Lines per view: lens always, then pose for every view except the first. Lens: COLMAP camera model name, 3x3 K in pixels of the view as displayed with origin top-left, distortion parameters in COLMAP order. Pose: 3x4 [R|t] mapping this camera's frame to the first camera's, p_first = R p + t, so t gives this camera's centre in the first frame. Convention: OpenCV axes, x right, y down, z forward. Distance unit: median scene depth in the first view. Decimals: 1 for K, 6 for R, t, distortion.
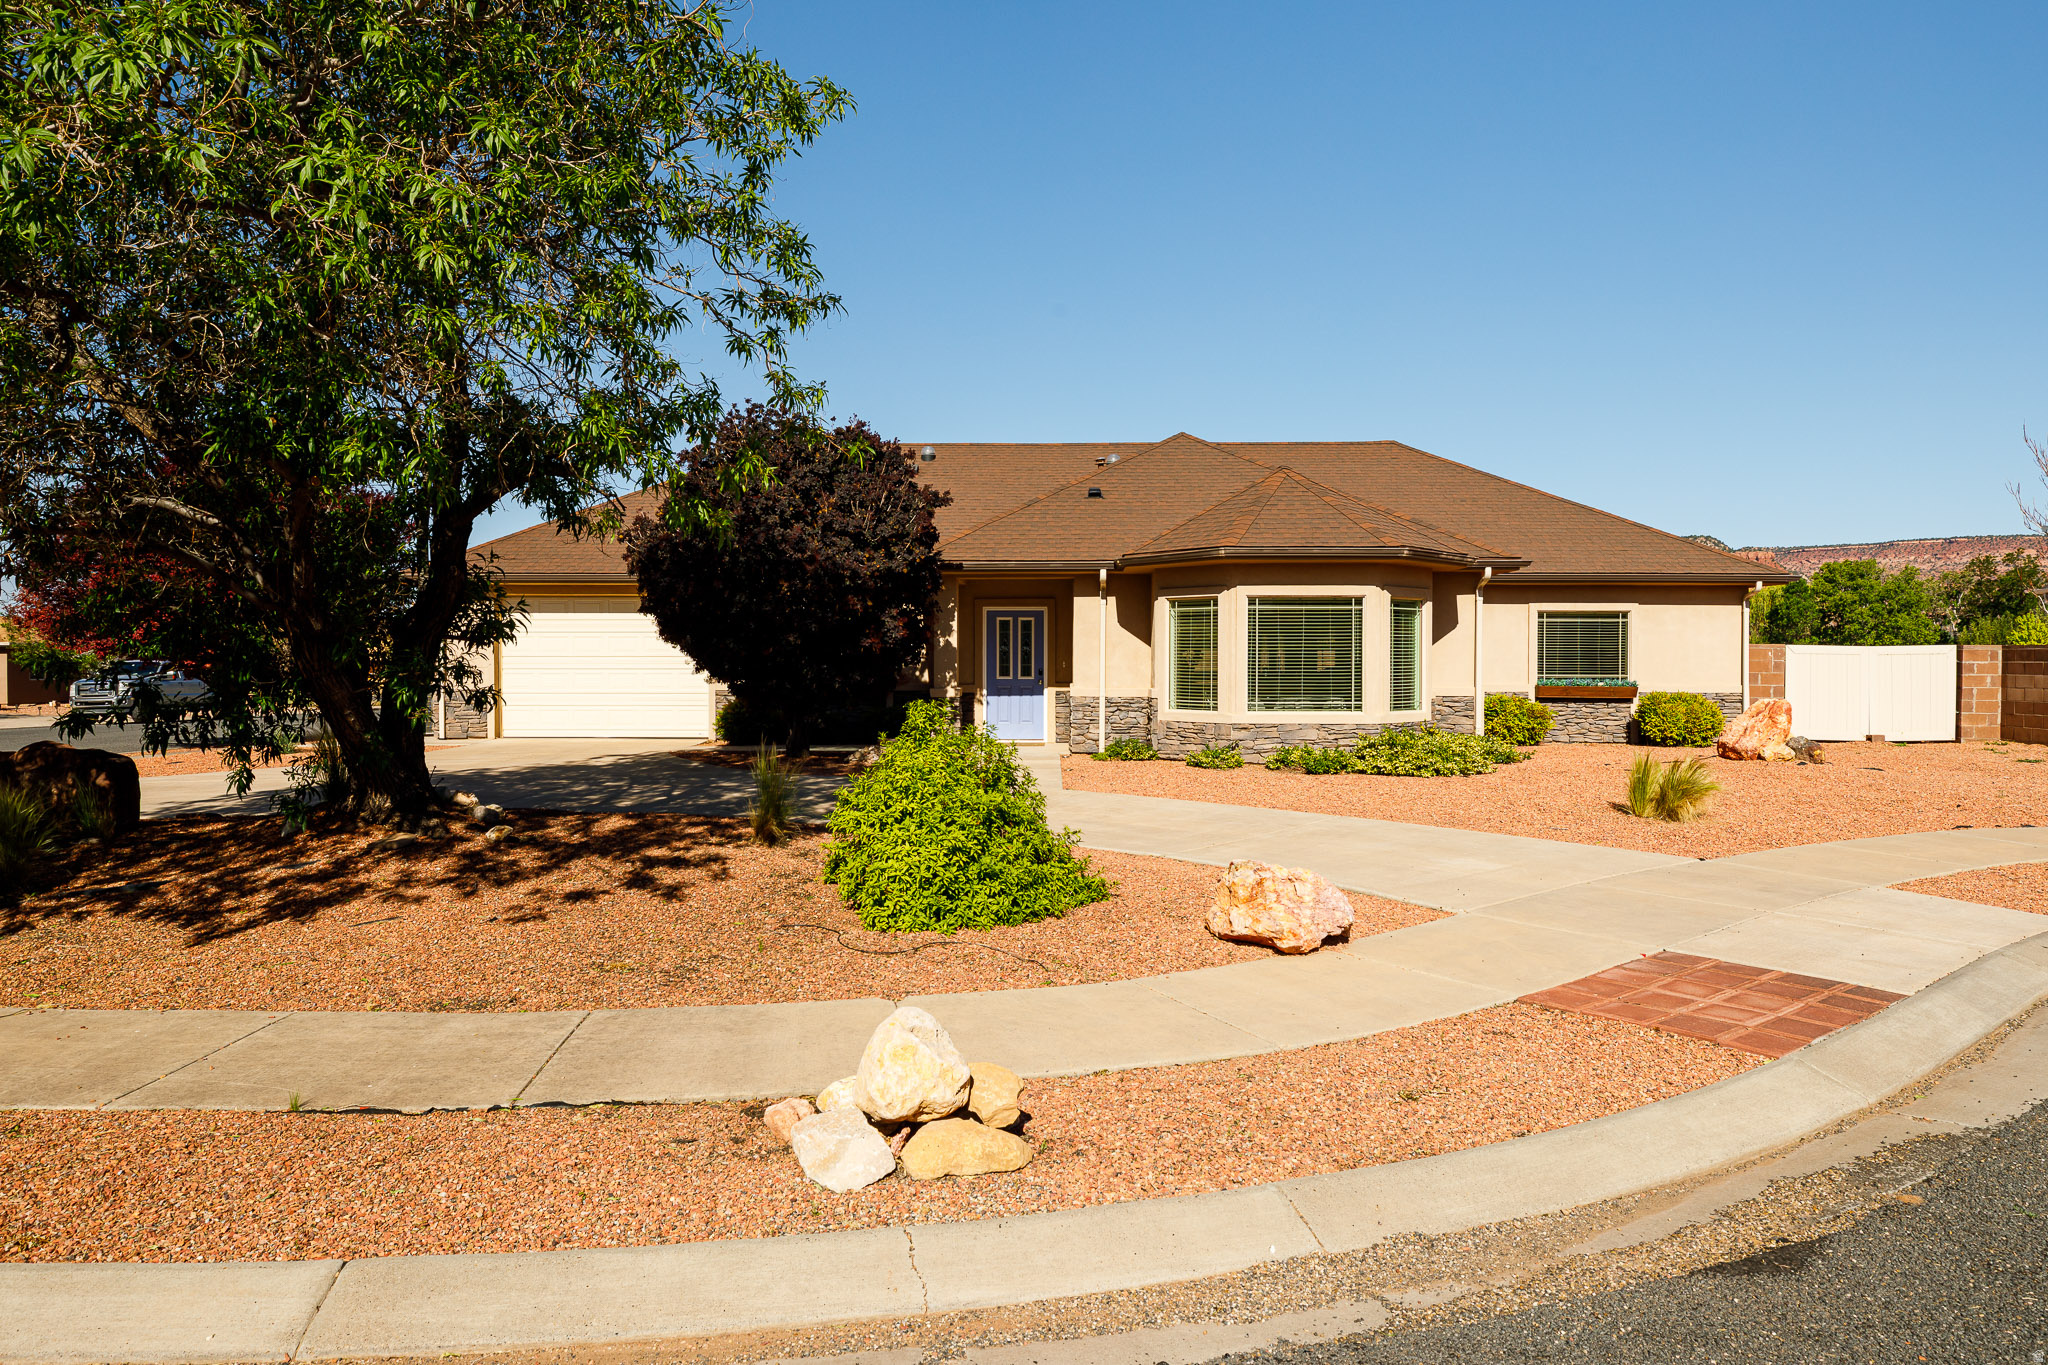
lens RADIAL K [[1381.5, 0, 1024.0], [0, 1381.5, 682.5], [0, 0, 1]] dist [0.002704, 0.001934]
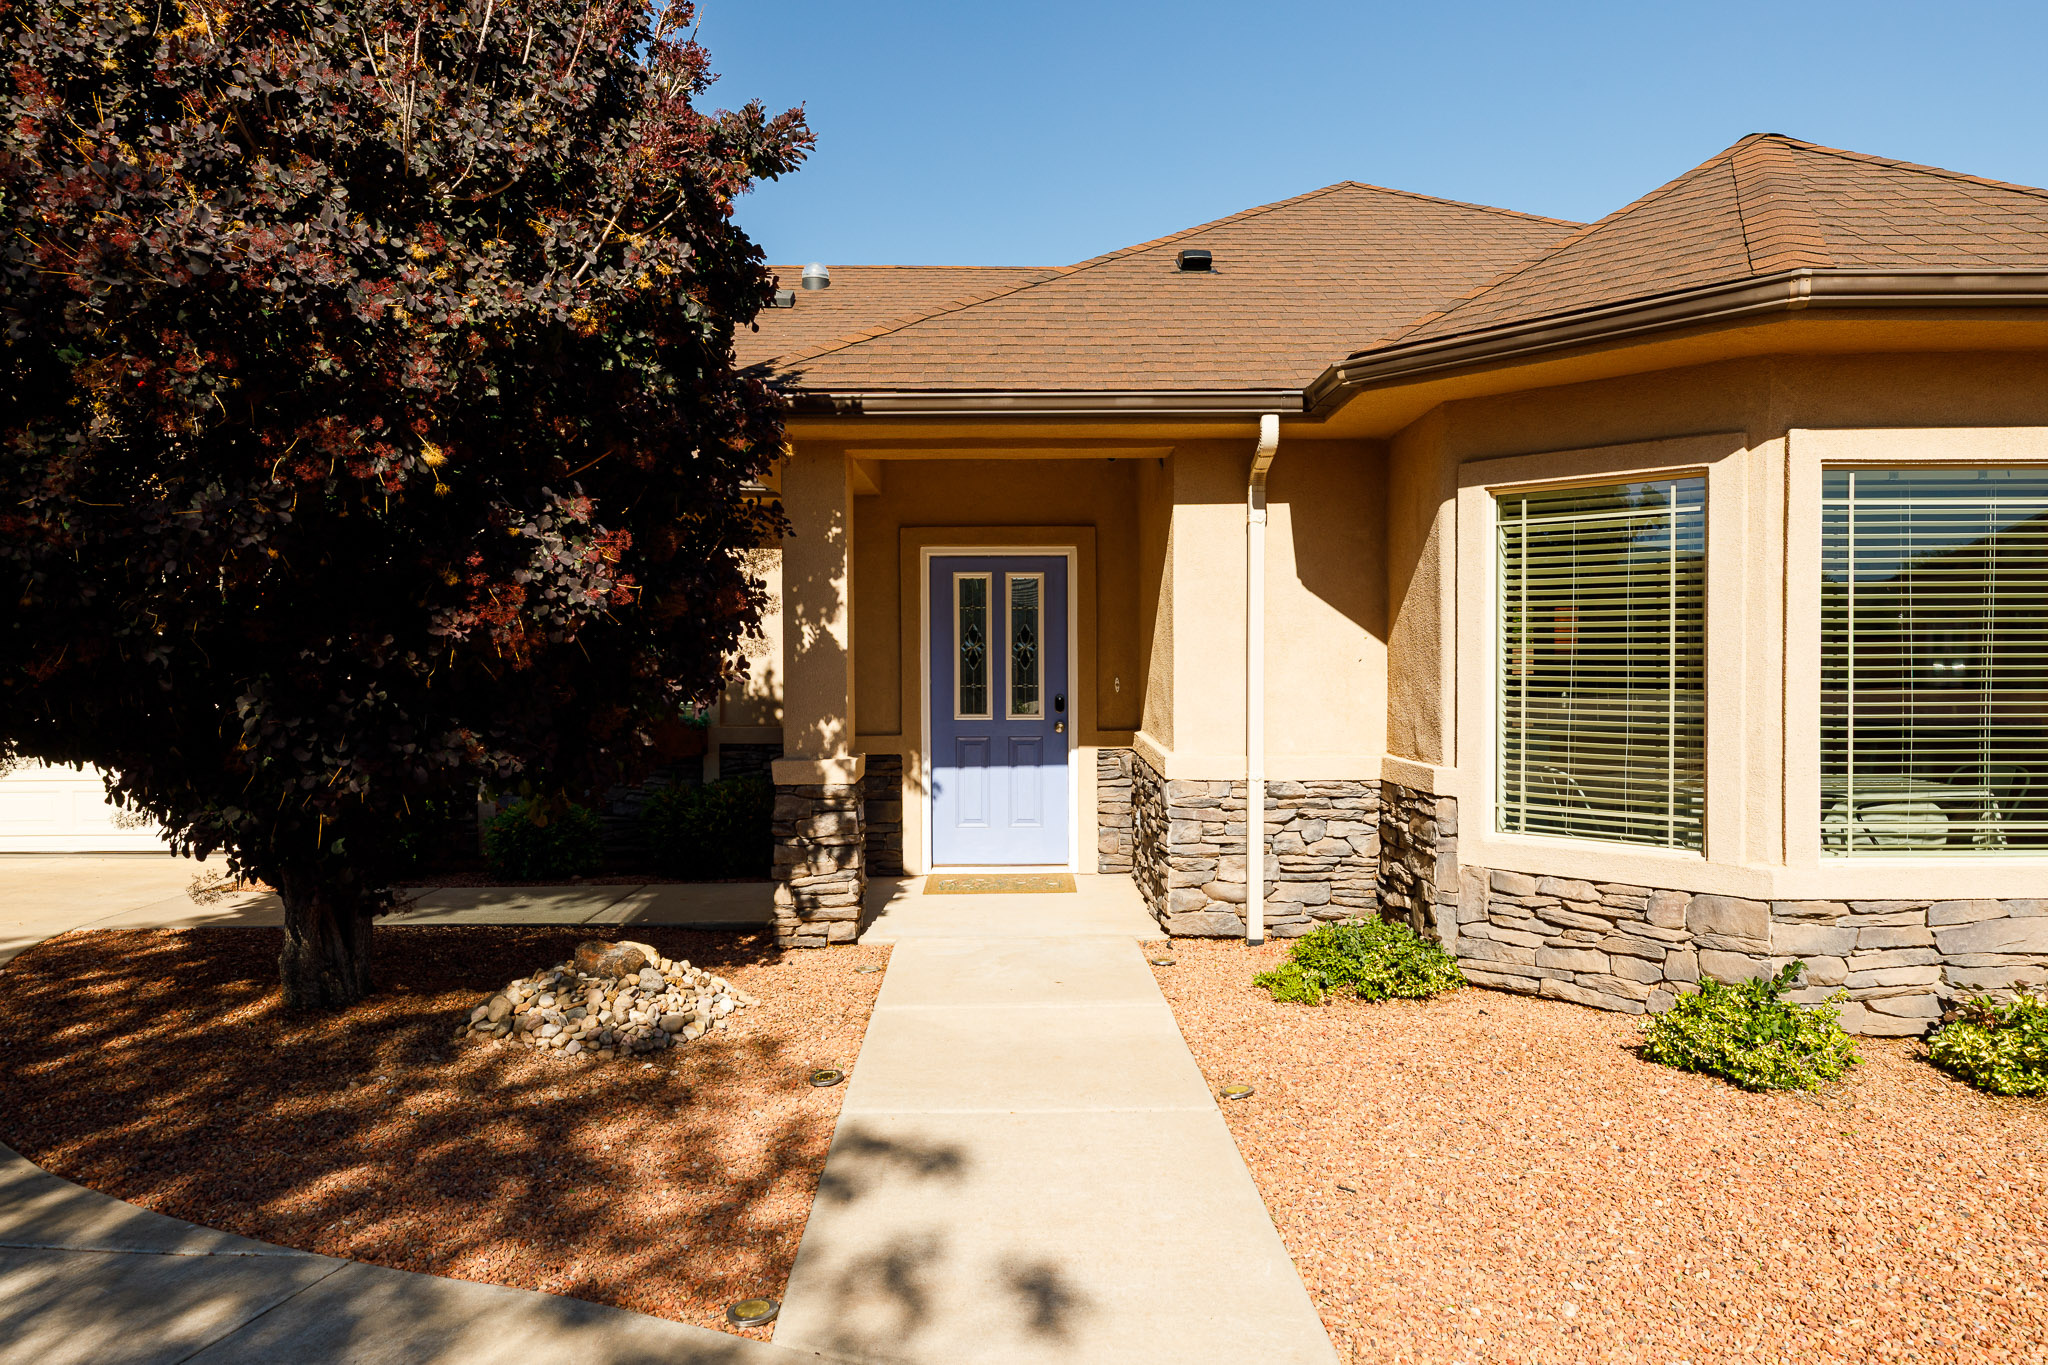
lens RADIAL K [[1381.5, 0, 1024.0], [0, 1381.5, 682.5], [0, 0, 1]] dist [0.002704, 0.001934]
pose [[0.999088, -0.006301, 0.042235, -0.018950], [0.006283, 0.999980, 0.000563, -0.016356], [-0.042238, -0.000298, 0.999108, 0.668767]]
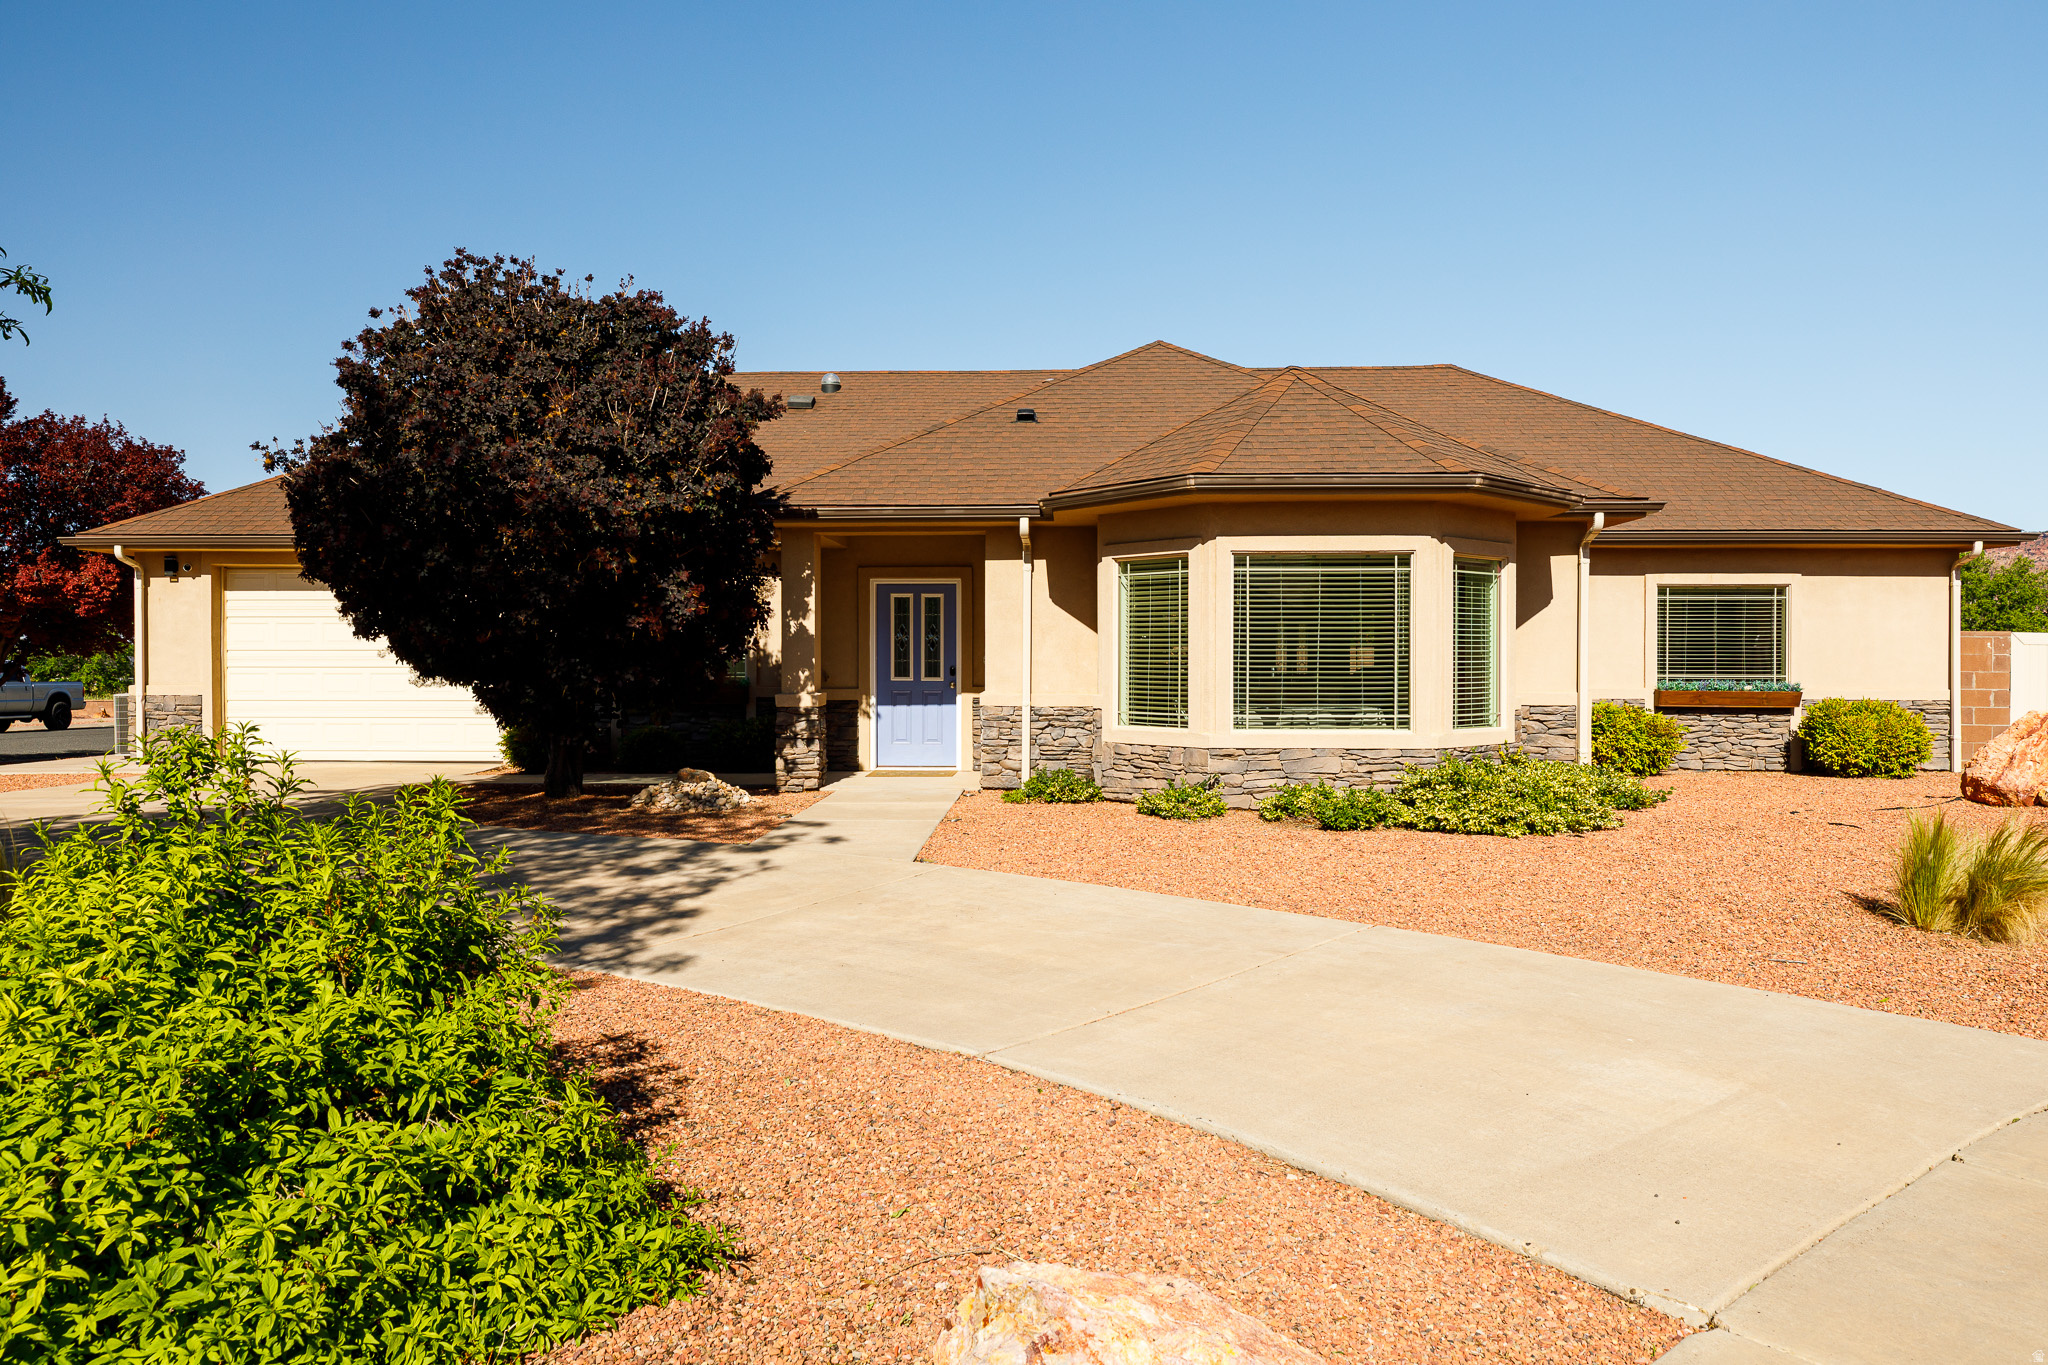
lens RADIAL K [[1460.7, 0, 1024.0], [0, 1460.7, 682.5], [0, 0, 1]] dist [0.005473, 0.000211]
pose [[0.999860, -0.000566, -0.016711, 0.070005], [0.000500, 0.999992, -0.003981, 0.001424], [0.016713, 0.003972, 0.999852, 0.290143]]
